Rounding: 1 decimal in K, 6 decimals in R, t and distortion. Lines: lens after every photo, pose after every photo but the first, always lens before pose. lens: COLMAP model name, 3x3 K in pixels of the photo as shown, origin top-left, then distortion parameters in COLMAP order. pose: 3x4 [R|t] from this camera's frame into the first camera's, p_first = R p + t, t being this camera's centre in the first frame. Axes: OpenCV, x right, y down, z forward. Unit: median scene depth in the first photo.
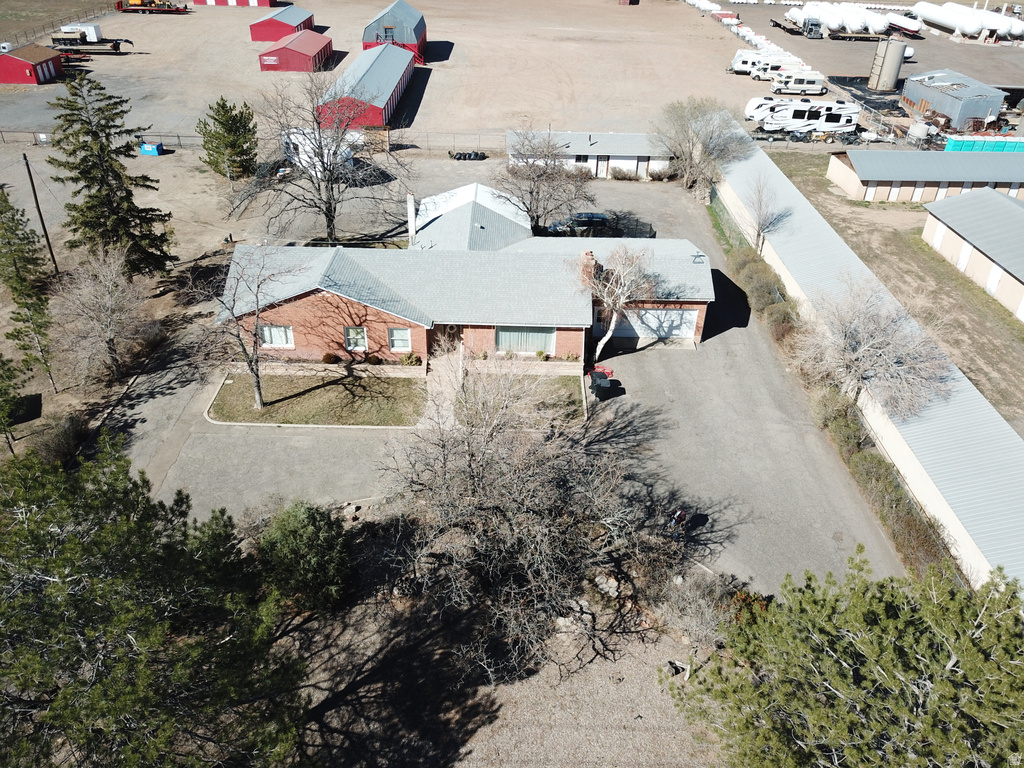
lens RADIAL K [[767.1, 0, 512.0], [0, 767.1, 384.0], [0, 0, 1]] dist [0.002746, 0.006365]
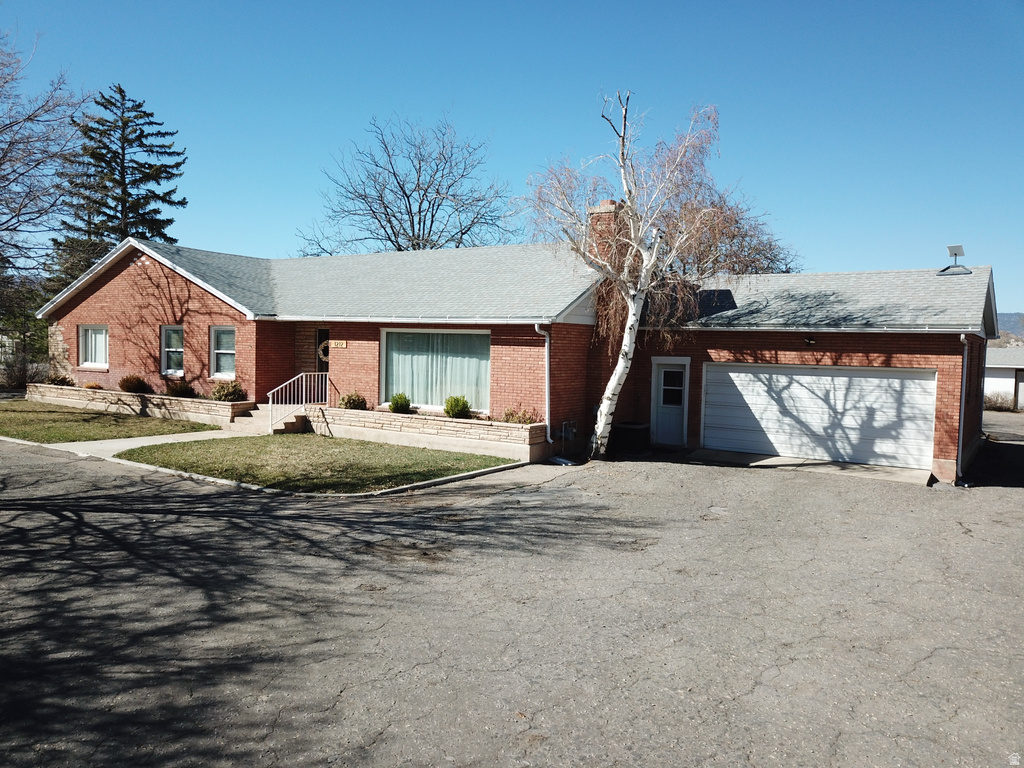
lens RADIAL K [[767.1, 0, 512.0], [0, 767.1, 384.0], [0, 0, 1]] dist [0.002746, 0.006365]
pose [[0.836246, 0.015203, -0.548144, 0.285019], [-0.302111, 0.846996, -0.437409, 0.122836], [0.457626, 0.531382, 0.712890, 0.711013]]
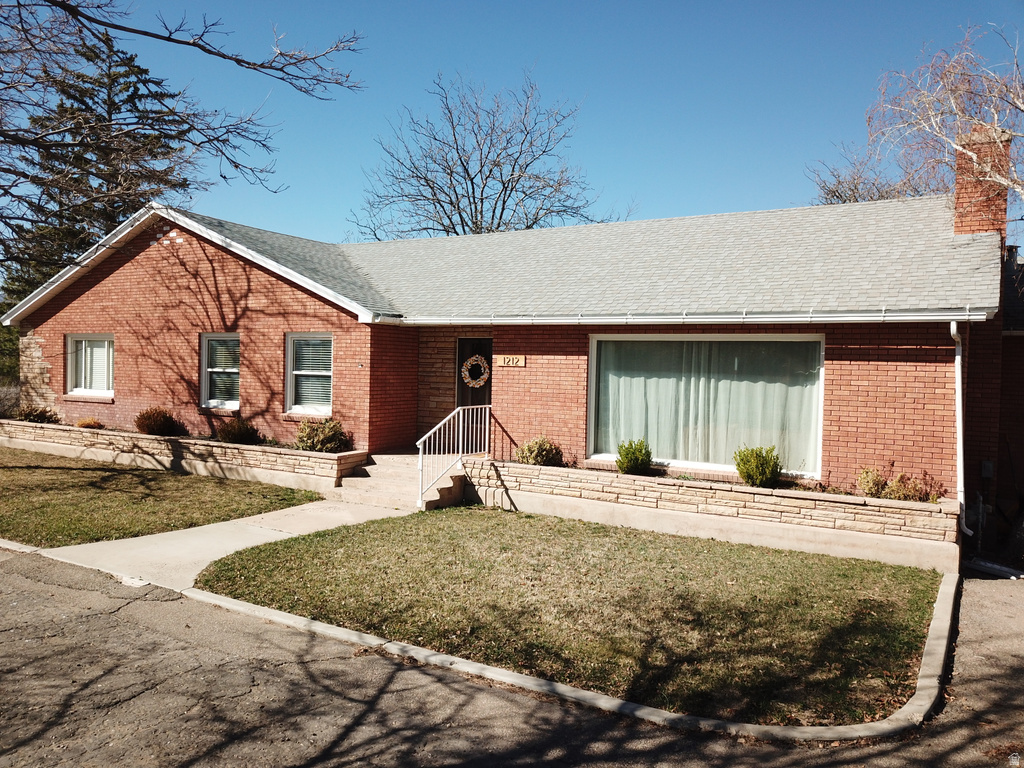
lens RADIAL K [[783.5, 0, 512.0], [0, 783.5, 384.0], [0, 0, 1]] dist [0.021922, -0.011233]
pose [[0.858842, -0.001435, -0.512239, 0.098515], [-0.279763, 0.836367, -0.471405, 0.079420], [0.429096, 0.548168, 0.717905, 0.771474]]
